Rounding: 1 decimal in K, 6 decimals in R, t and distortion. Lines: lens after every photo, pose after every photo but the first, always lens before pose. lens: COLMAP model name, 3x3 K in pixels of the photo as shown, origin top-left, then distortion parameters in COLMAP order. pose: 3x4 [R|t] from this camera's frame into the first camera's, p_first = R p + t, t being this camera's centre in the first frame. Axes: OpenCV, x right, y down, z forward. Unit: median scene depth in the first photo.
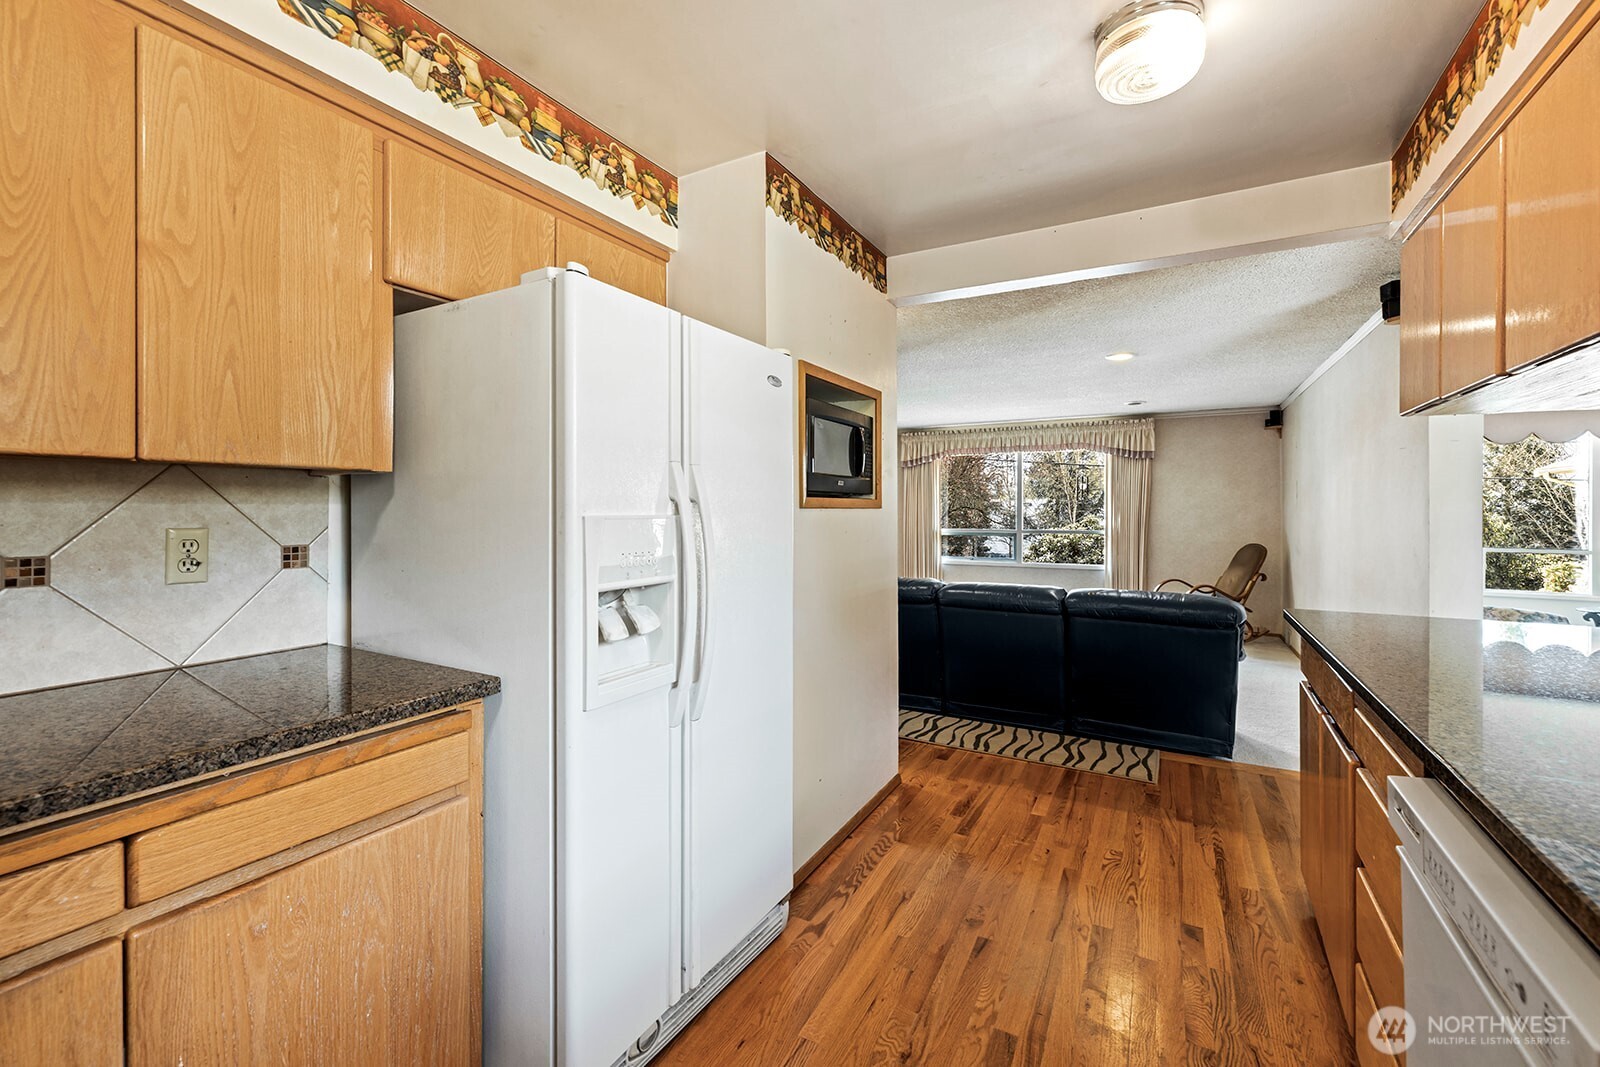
lens RADIAL K [[686.6, 0, 802.4], [0, 686.6, 520.9], [0, 0, 1]] dist [0.001540, 0.000397]
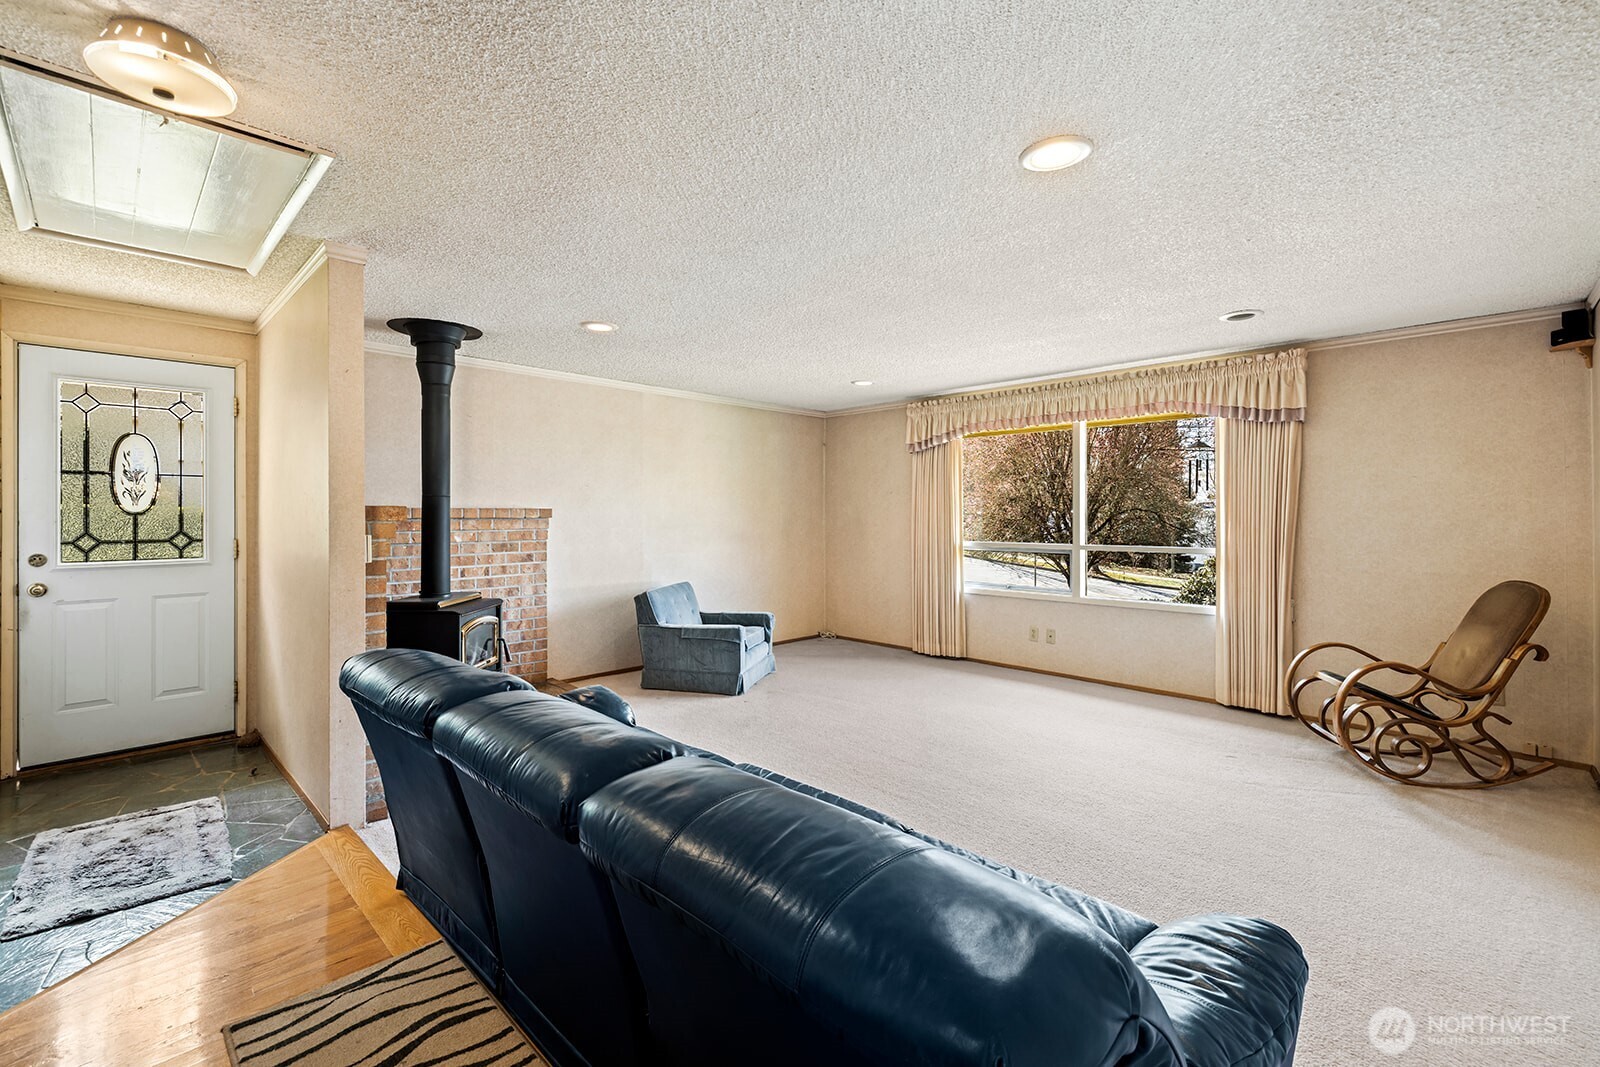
lens RADIAL K [[686.6, 0, 793.0], [0, 686.6, 519.0], [0, 0, 1]] dist [0.001540, 0.000397]
pose [[0.960072, 0.000470, -0.279752, 0.264470], [-0.002180, 0.999981, -0.005800, -0.006709], [0.279744, 0.006178, 0.960055, 0.340761]]
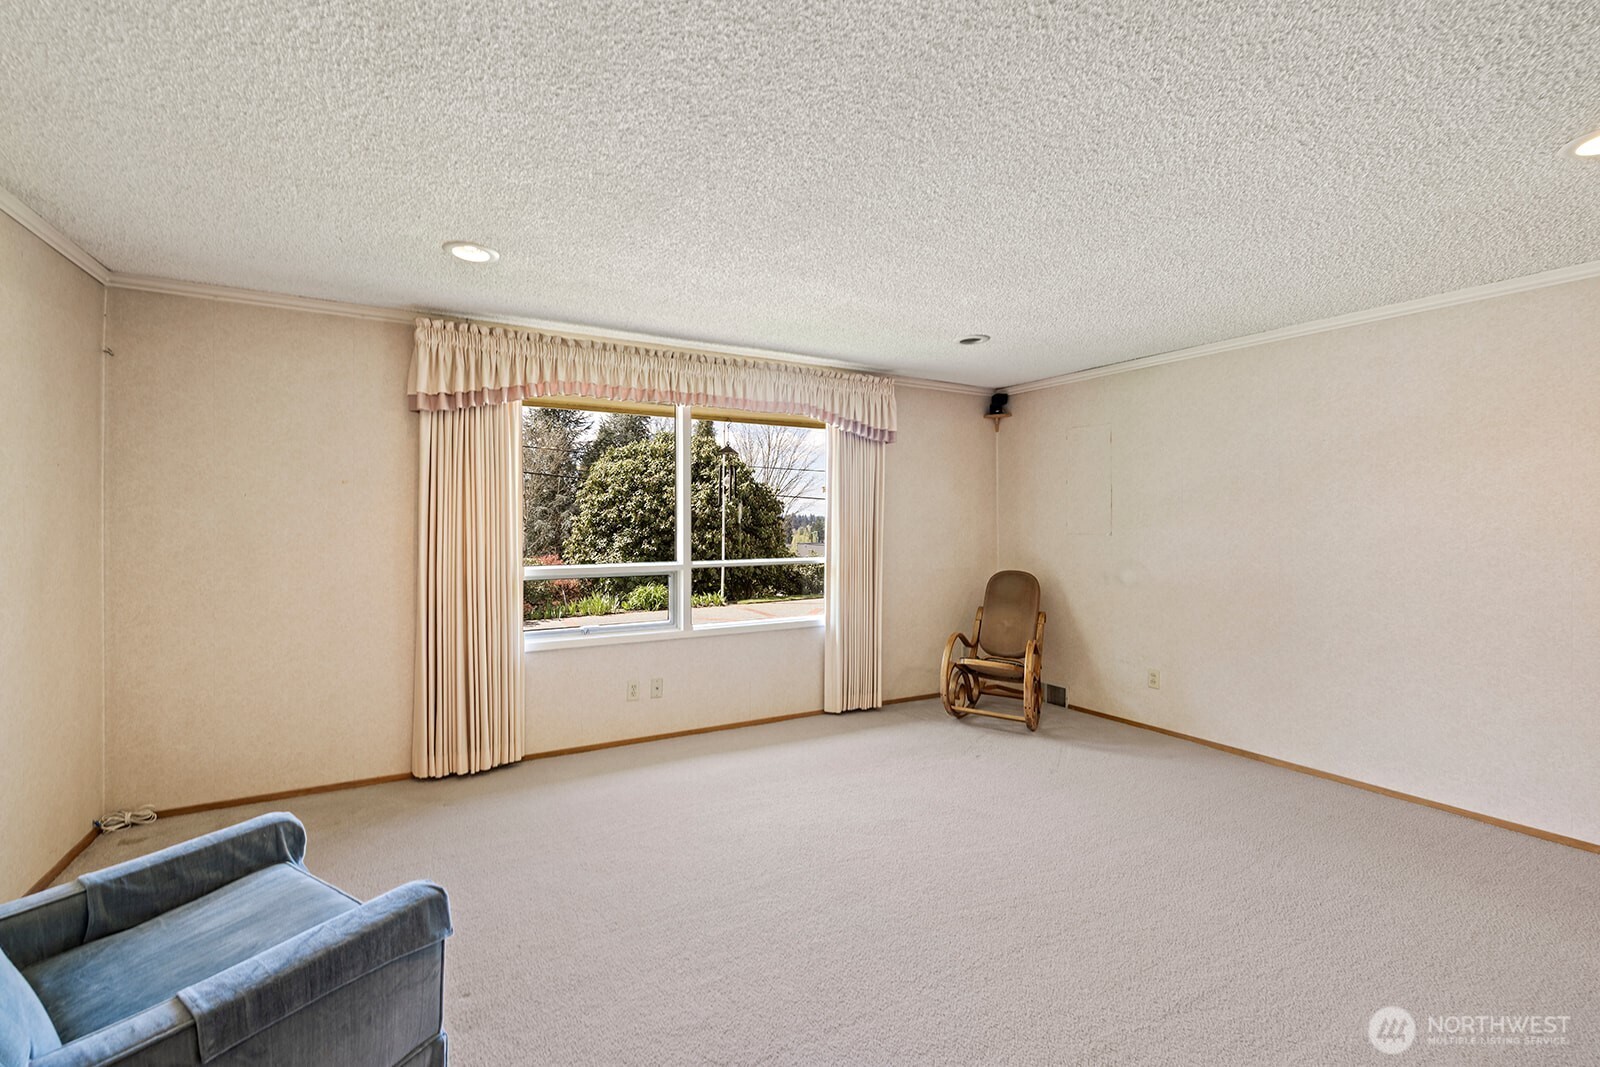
lens RADIAL K [[686.6, 0, 799.3], [0, 686.6, 520.3], [0, 0, 1]] dist [0.001540, 0.000397]
pose [[0.532527, -0.000265, 0.846413, -0.071795], [0.007072, 0.999966, -0.004137, -0.016857], [-0.846383, 0.008189, 0.532511, 0.724983]]
